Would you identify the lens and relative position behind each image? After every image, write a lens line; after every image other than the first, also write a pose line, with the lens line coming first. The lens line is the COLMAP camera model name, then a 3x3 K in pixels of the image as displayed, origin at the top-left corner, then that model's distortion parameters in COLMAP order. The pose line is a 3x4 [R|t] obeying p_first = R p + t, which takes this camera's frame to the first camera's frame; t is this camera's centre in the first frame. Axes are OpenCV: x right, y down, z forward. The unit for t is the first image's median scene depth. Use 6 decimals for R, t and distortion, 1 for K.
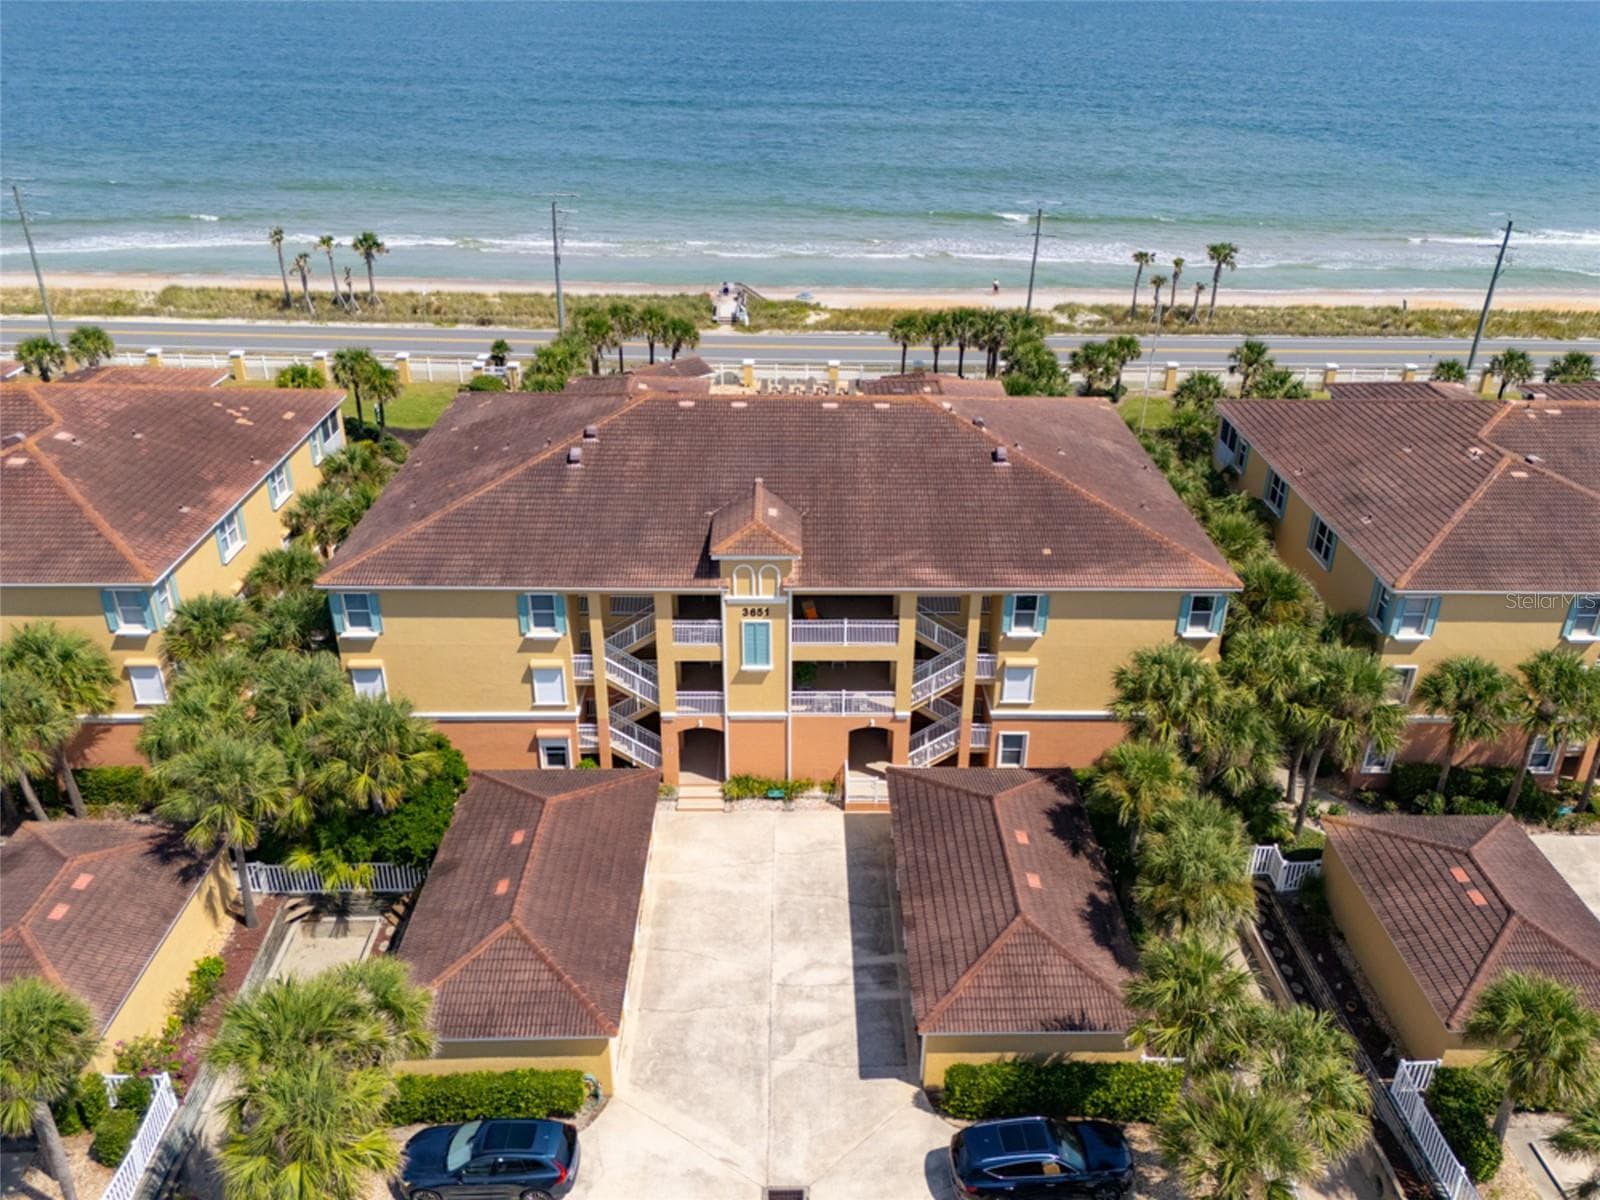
lens RADIAL K [[1274.4, 0, 840.9], [0, 1274.4, 604.5], [0, 0, 1]] dist [0.060881, -0.059362]
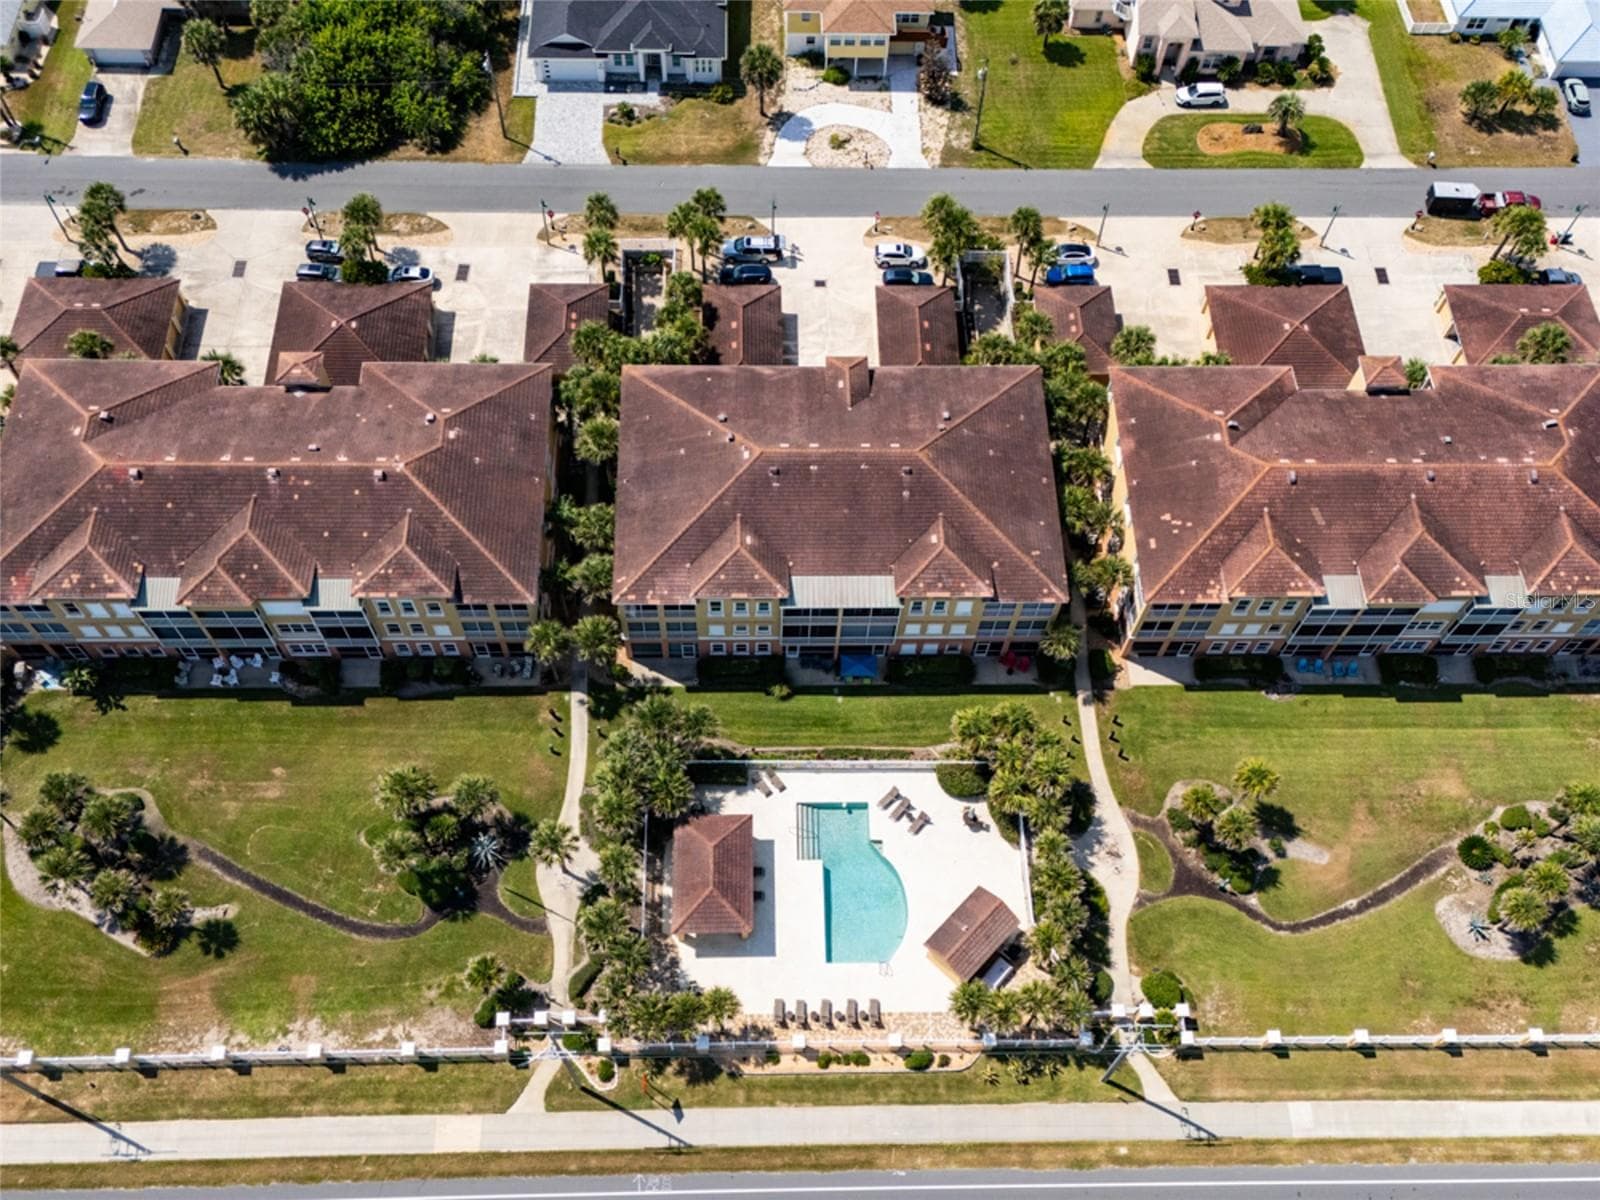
lens RADIAL K [[1429.3, 0, 797.7], [0, 1429.3, 651.5], [0, 0, 1]] dist [0.055372, -0.072259]
pose [[-0.998695, -0.037741, -0.034403, 0.081150], [-0.035751, 0.035628, 0.998725, -2.409976], [-0.036467, 0.998652, -0.036931, 1.548167]]
